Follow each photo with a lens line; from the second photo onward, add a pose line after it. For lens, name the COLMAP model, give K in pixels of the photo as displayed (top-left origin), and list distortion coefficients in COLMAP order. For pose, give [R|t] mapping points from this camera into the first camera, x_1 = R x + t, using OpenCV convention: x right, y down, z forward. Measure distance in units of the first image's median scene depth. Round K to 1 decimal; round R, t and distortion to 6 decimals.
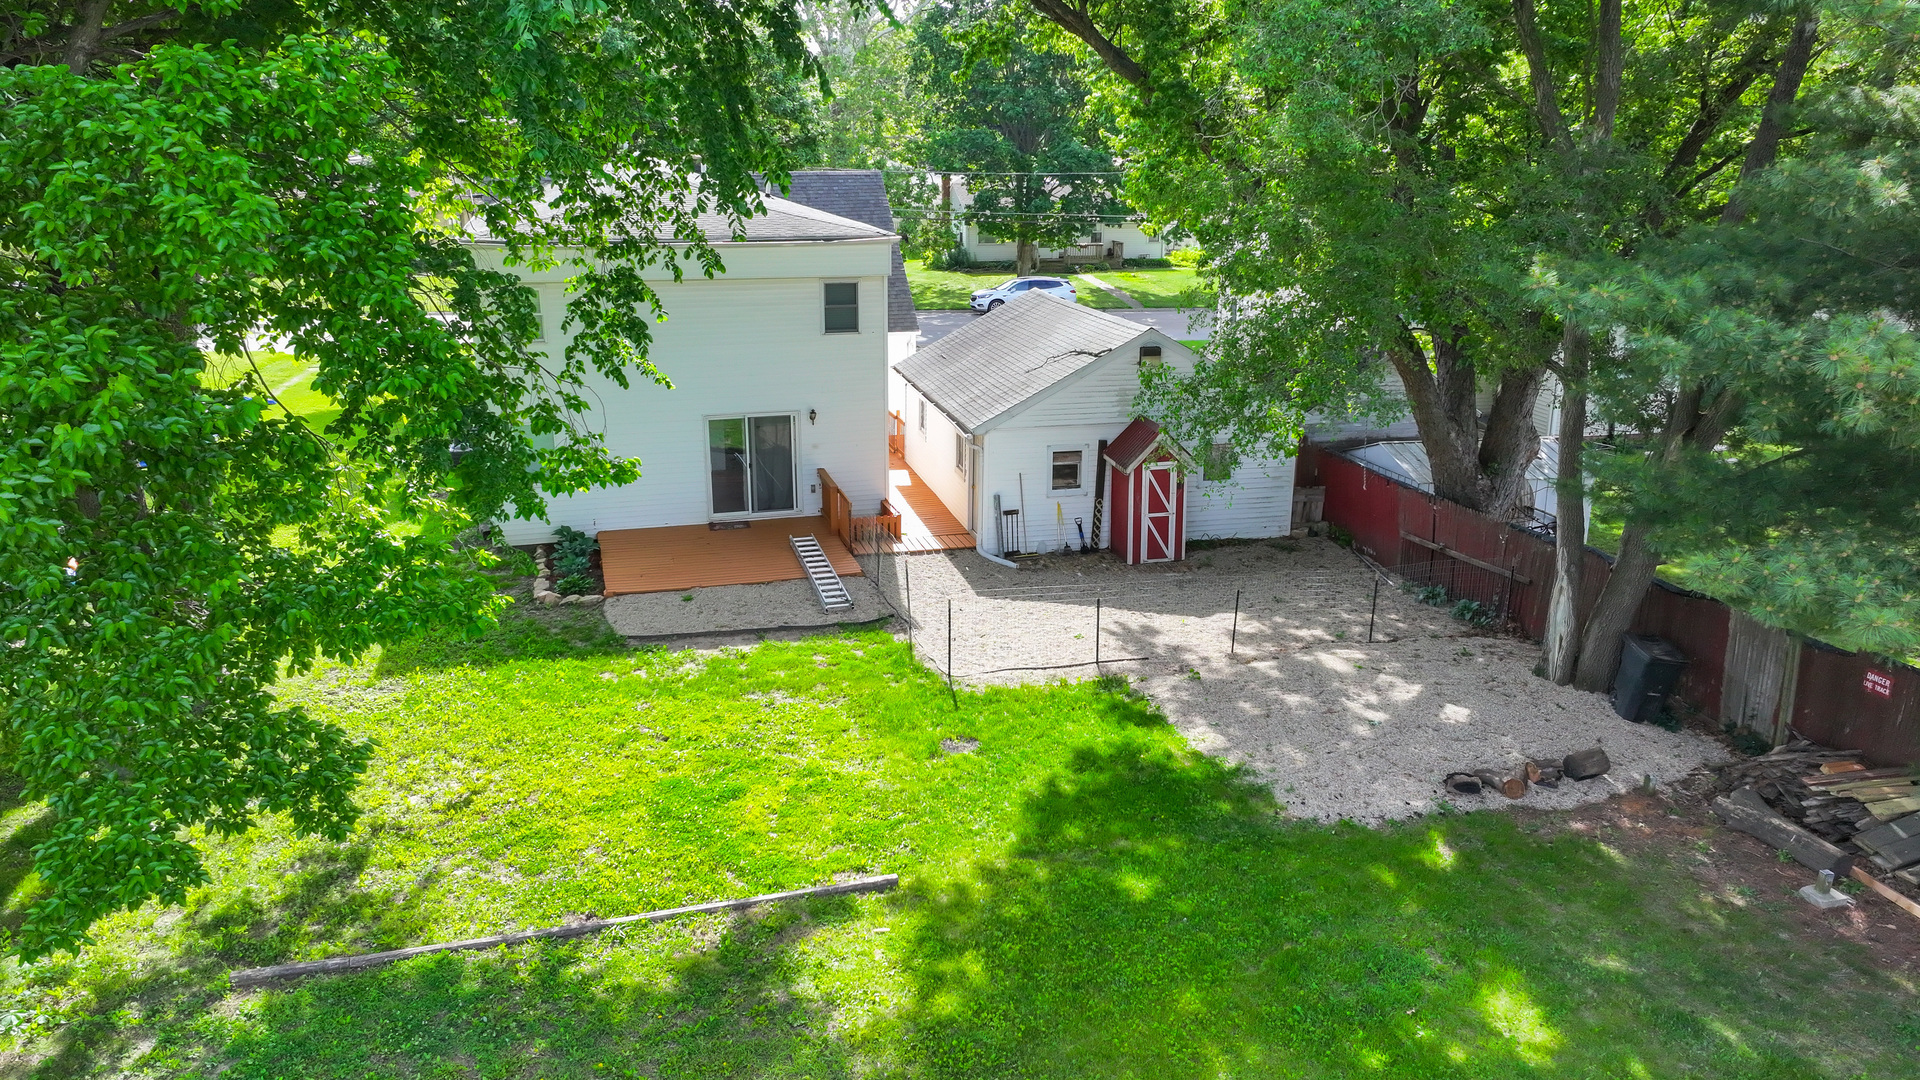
lens RADIAL K [[1430.0, 0, 960.0], [0, 1430.0, 540.0], [0, 0, 1]] dist [0.001739, 0.000165]
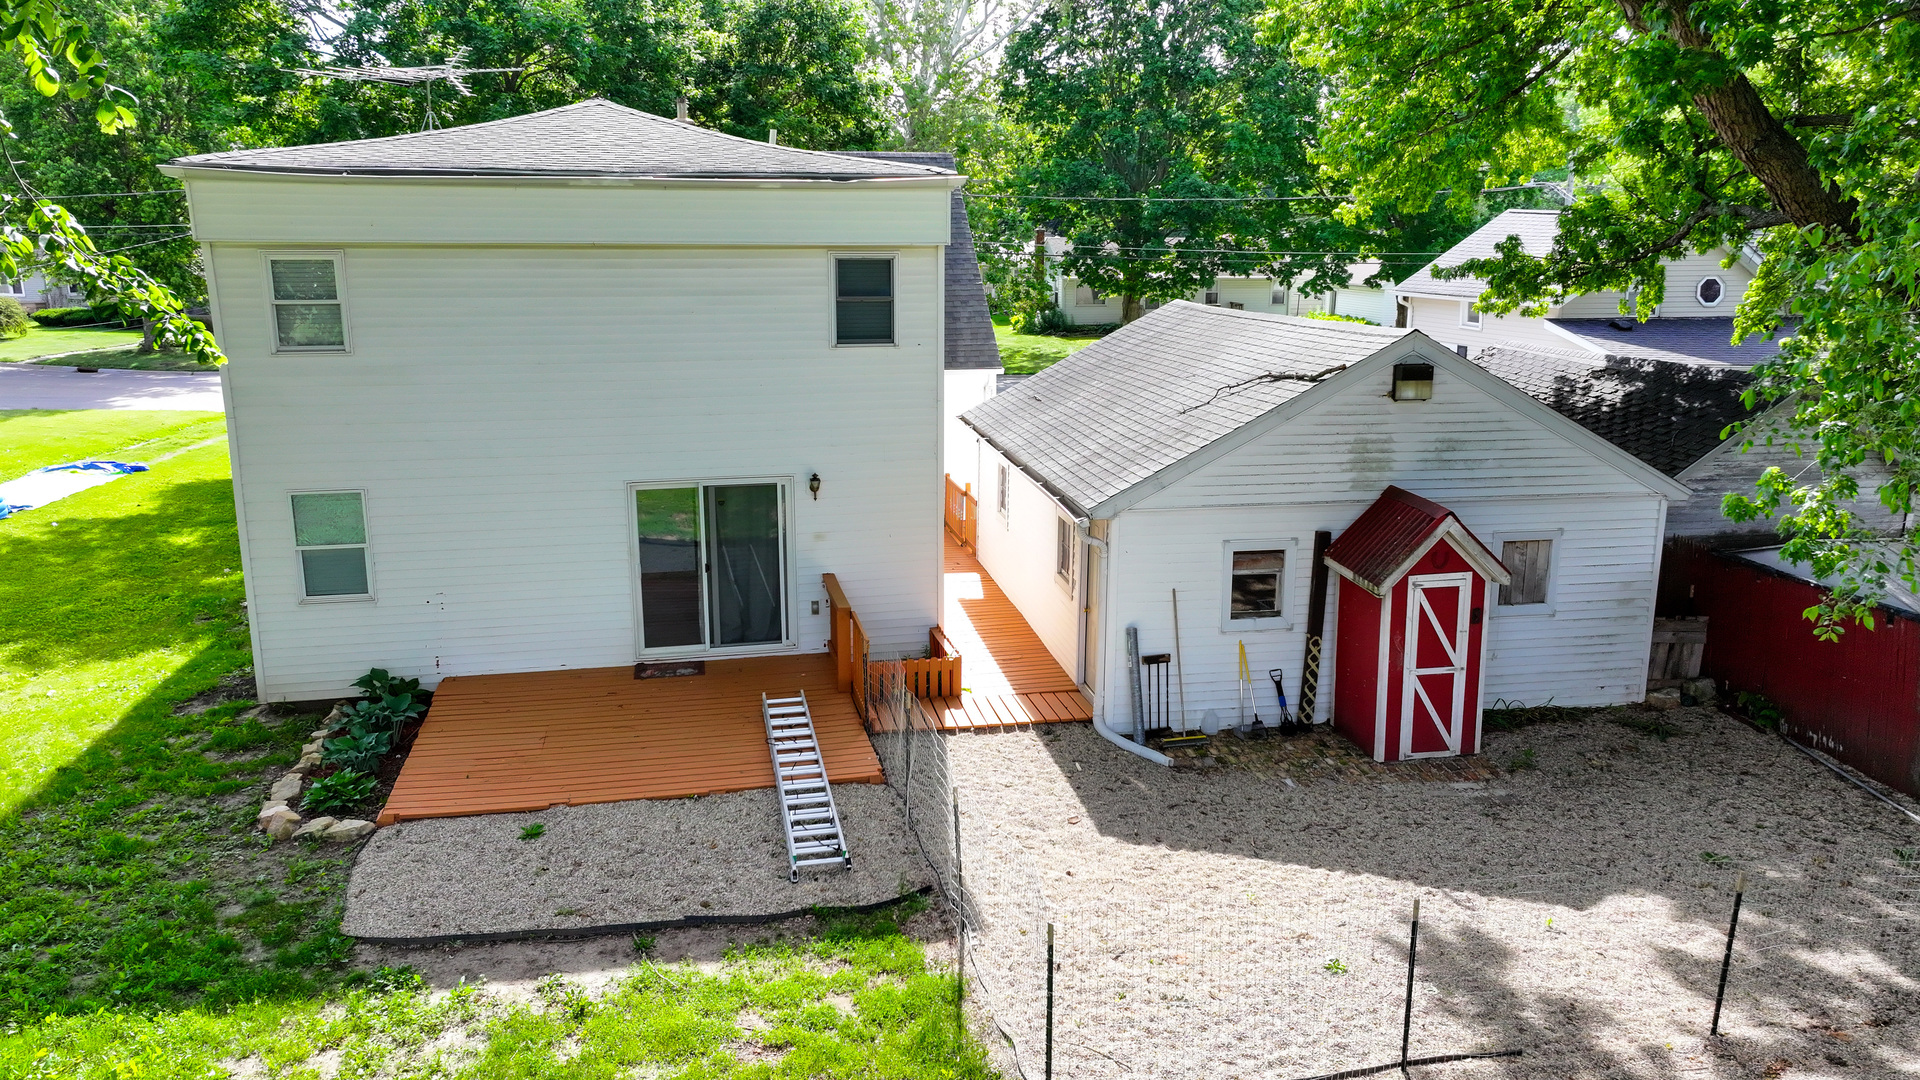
lens RADIAL K [[1403.6, 0, 960.0], [0, 1403.6, 540.0], [0, 0, 1]] dist [0.063701, 0.000528]
pose [[0.997959, 0.011500, -0.062815, -0.006879], [-0.015327, 0.998034, -0.060777, -0.031207], [0.061993, 0.061616, 0.996173, 0.446907]]
